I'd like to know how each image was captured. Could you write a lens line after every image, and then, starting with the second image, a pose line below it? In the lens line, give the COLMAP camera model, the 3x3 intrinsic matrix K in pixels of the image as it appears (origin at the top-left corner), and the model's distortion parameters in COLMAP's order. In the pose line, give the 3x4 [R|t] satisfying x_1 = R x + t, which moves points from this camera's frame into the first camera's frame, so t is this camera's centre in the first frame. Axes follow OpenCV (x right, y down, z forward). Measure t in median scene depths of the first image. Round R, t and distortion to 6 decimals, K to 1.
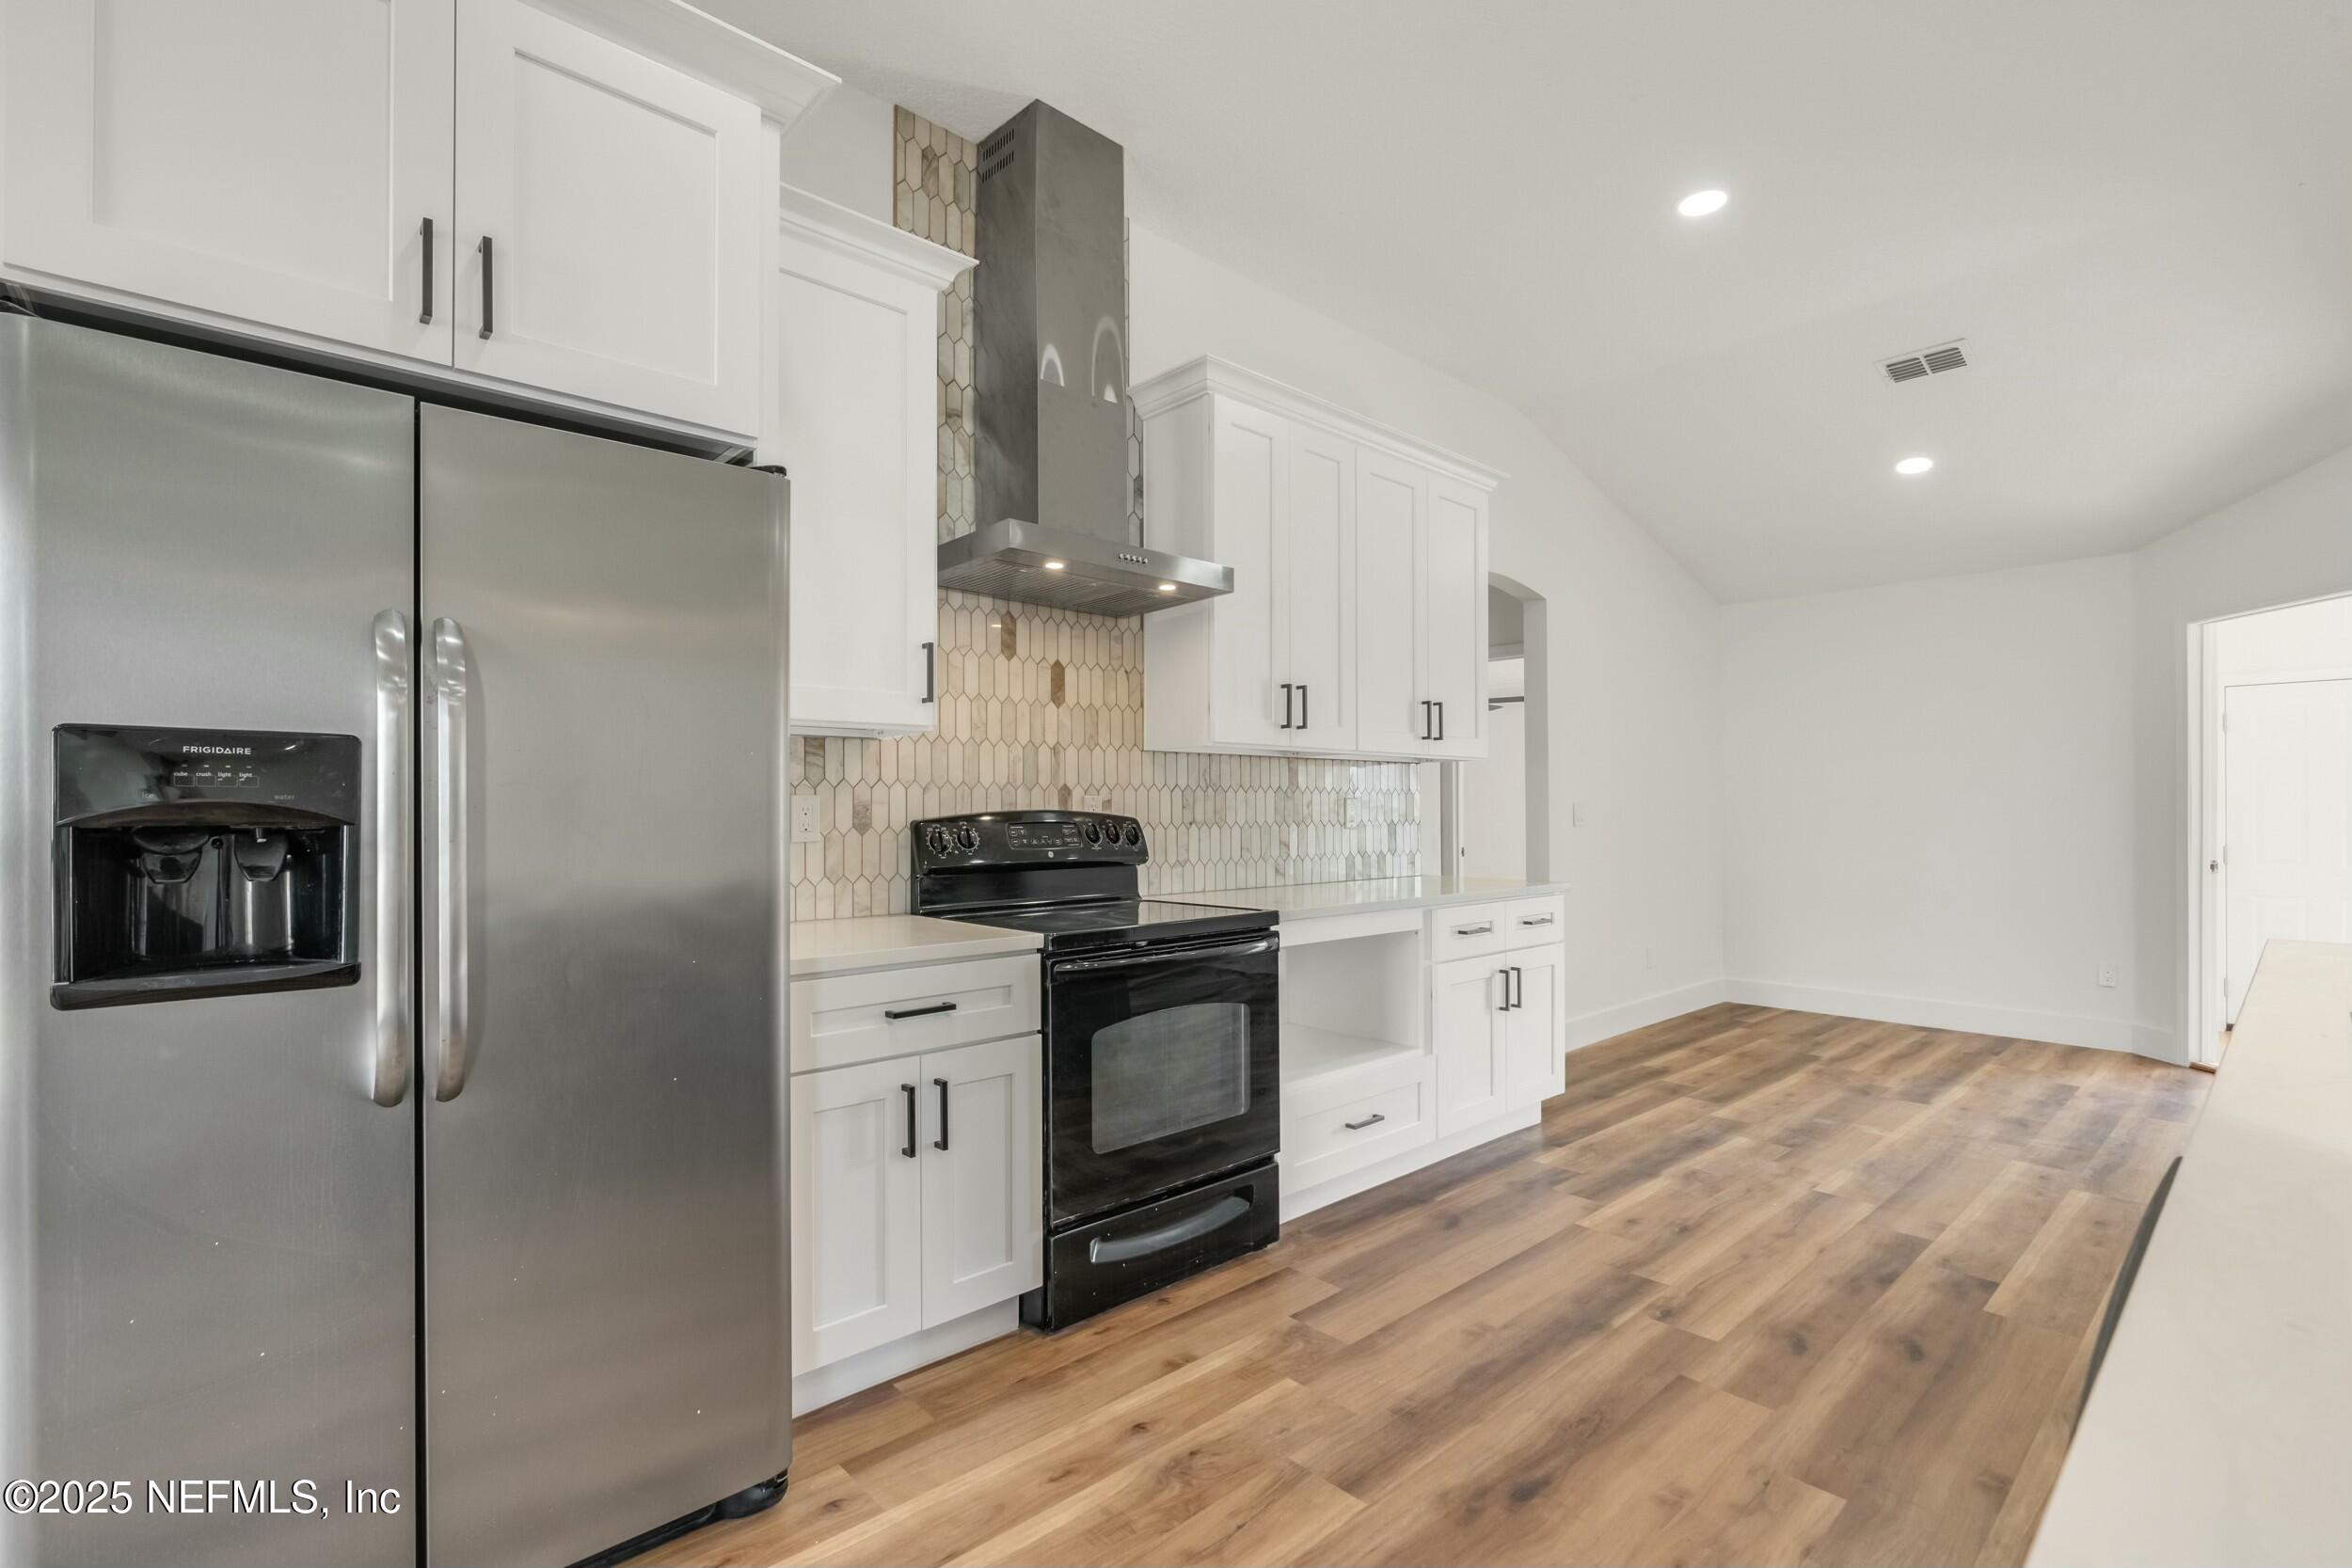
lens RADIAL K [[1066.8, 0, 1186.5], [0, 1066.8, 800.7], [0, 0, 1]] dist [-0.012028, 0.005014]
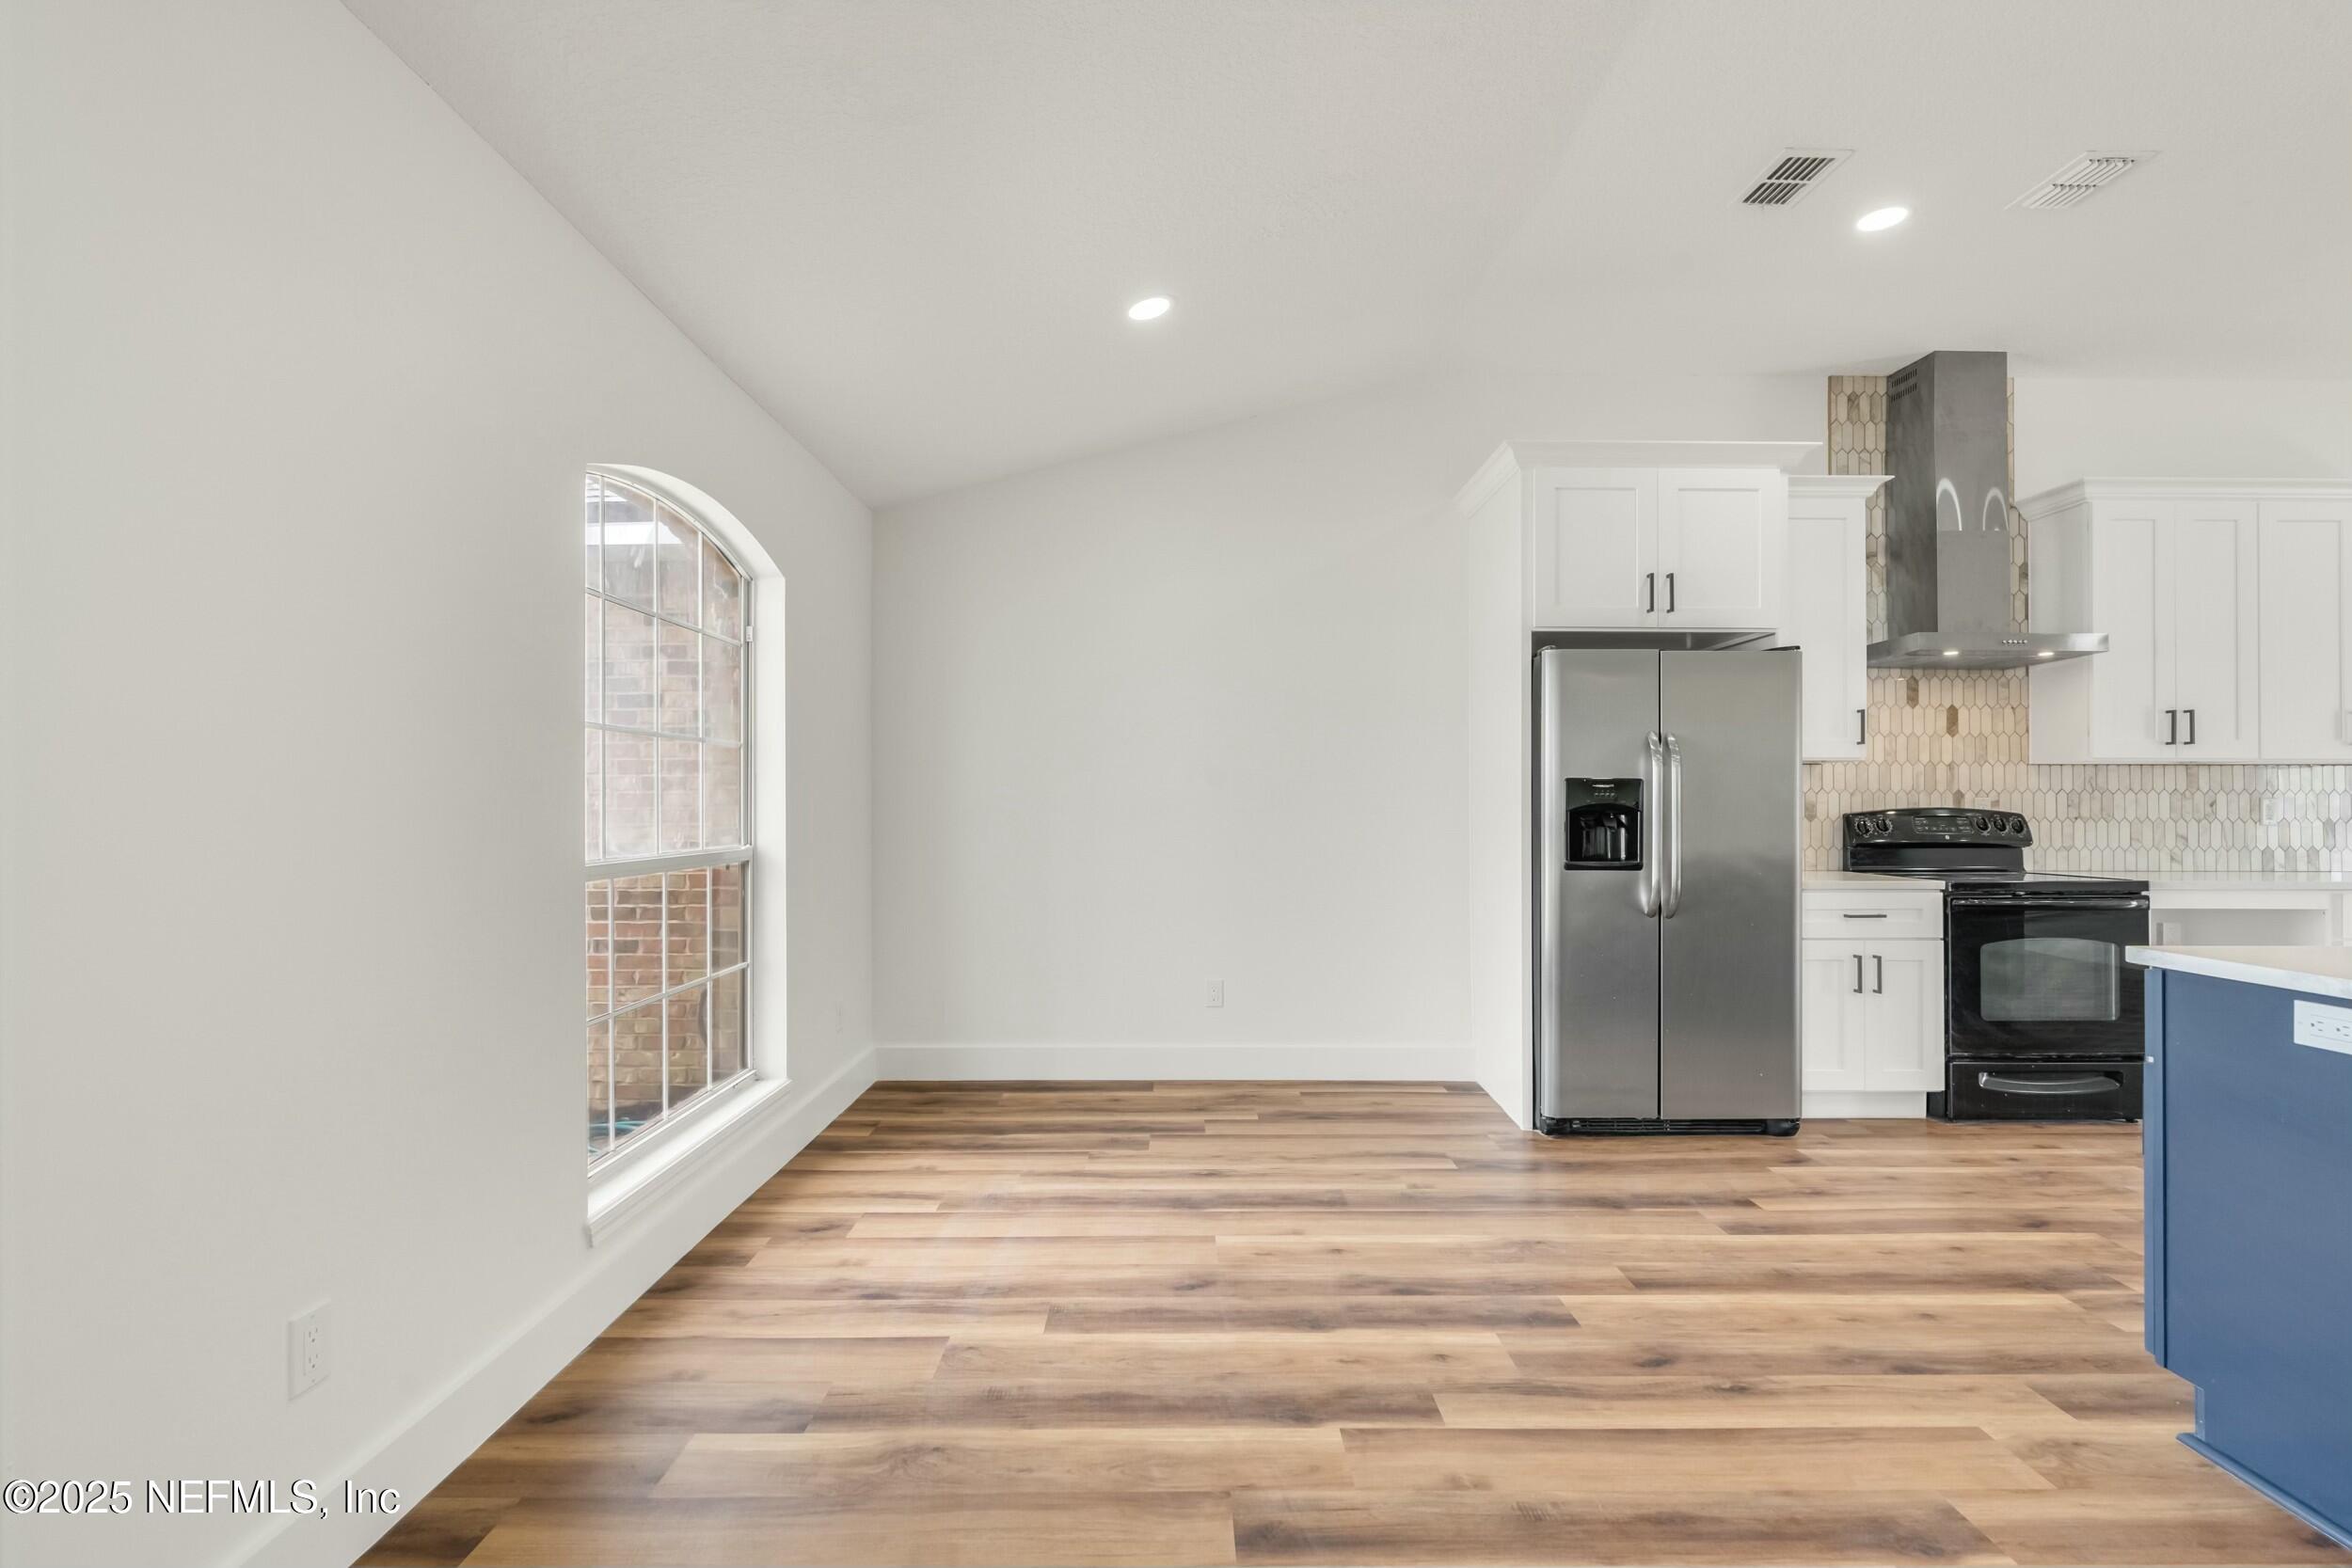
lens RADIAL K [[1066.8, 0, 1170.2], [0, 1066.8, 794.7], [0, 0, 1]] dist [-0.012028, 0.005014]
pose [[0.734740, -0.001737, -0.678347, 0.078616], [0.001027, 0.999998, -0.001448, -0.007848], [0.678348, 0.000367, 0.734740, -0.799031]]
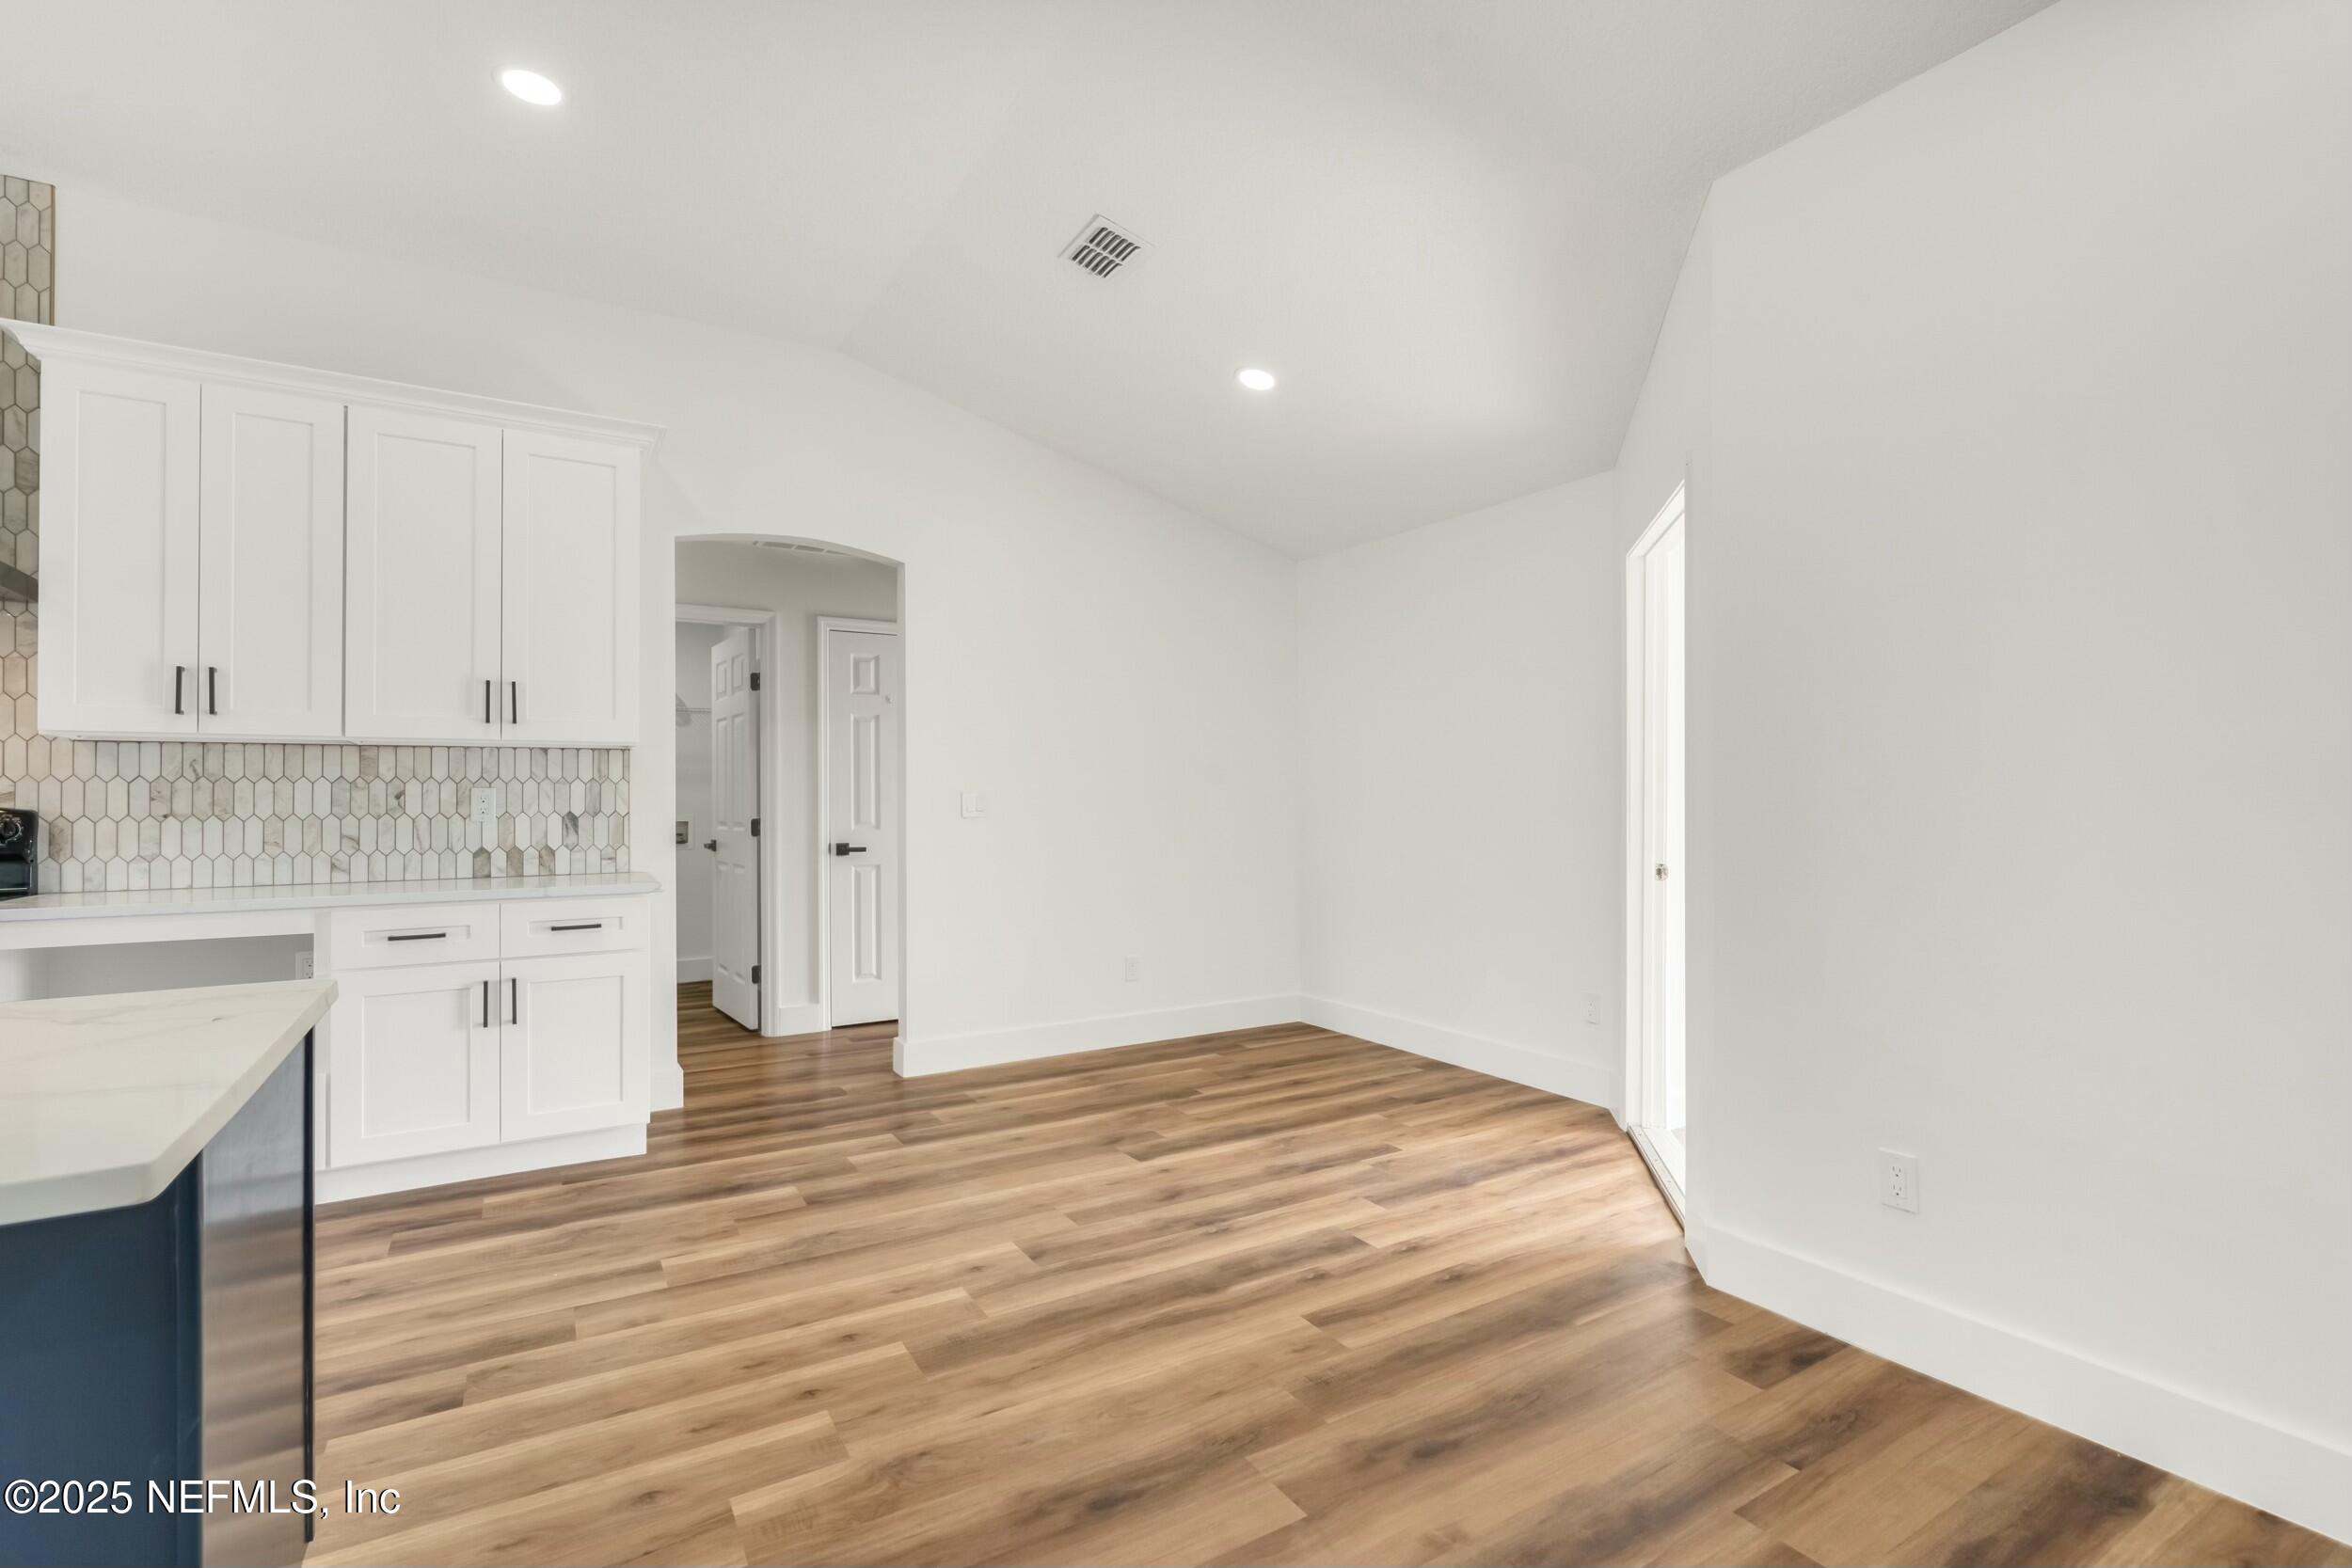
lens RADIAL K [[1066.8, 0, 1182.6], [0, 1066.8, 789.8], [0, 0, 1]] dist [-0.012028, 0.005014]
pose [[0.981794, -0.004208, -0.189903, 1.202676], [0.004434, 0.999990, 0.000767, 0.001022], [0.189898, -0.001595, 0.981803, 0.277344]]
